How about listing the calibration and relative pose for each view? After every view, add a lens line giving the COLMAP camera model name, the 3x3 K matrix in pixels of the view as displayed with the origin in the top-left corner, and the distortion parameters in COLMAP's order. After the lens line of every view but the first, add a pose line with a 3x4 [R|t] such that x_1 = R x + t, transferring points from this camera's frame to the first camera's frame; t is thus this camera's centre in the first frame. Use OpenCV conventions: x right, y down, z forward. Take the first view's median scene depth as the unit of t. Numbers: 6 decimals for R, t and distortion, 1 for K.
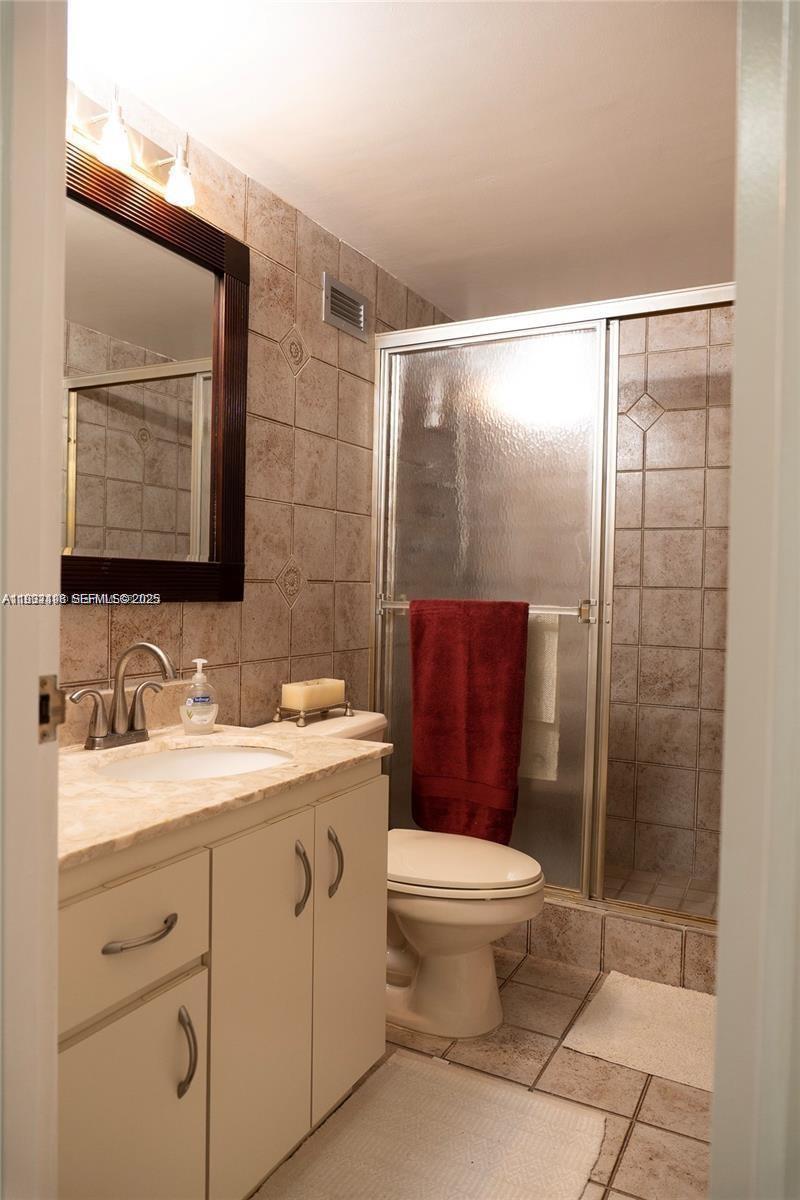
lens RADIAL K [[804.5, 0, 402.8], [0, 804.5, 600.9], [0, 0, 1]] dist [-0.020307, 0.006604]
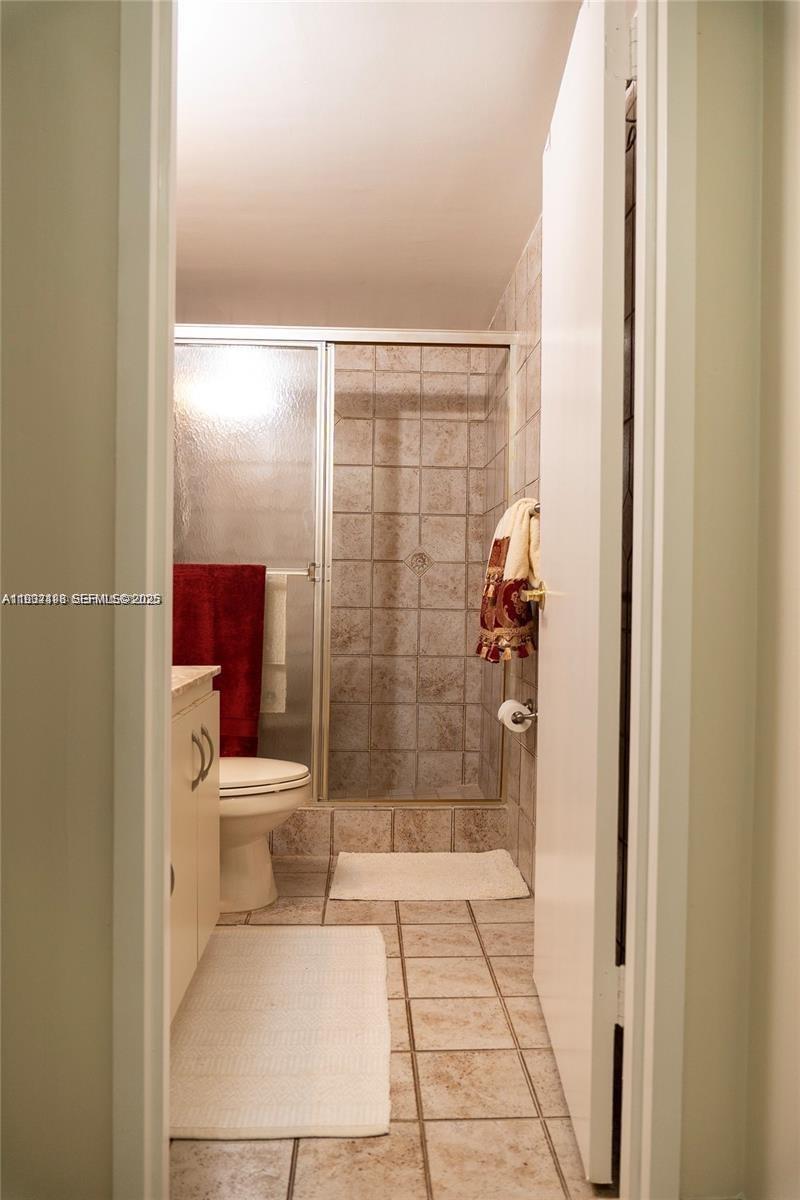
lens RADIAL K [[804.5, 0, 398.5], [0, 804.5, 599.0], [0, 0, 1]] dist [-0.020307, 0.006604]
pose [[0.864592, -0.013364, 0.502296, -0.287973], [0.015145, 0.999885, 0.000534, 0.056620], [-0.502246, 0.007145, 0.864695, -0.153947]]
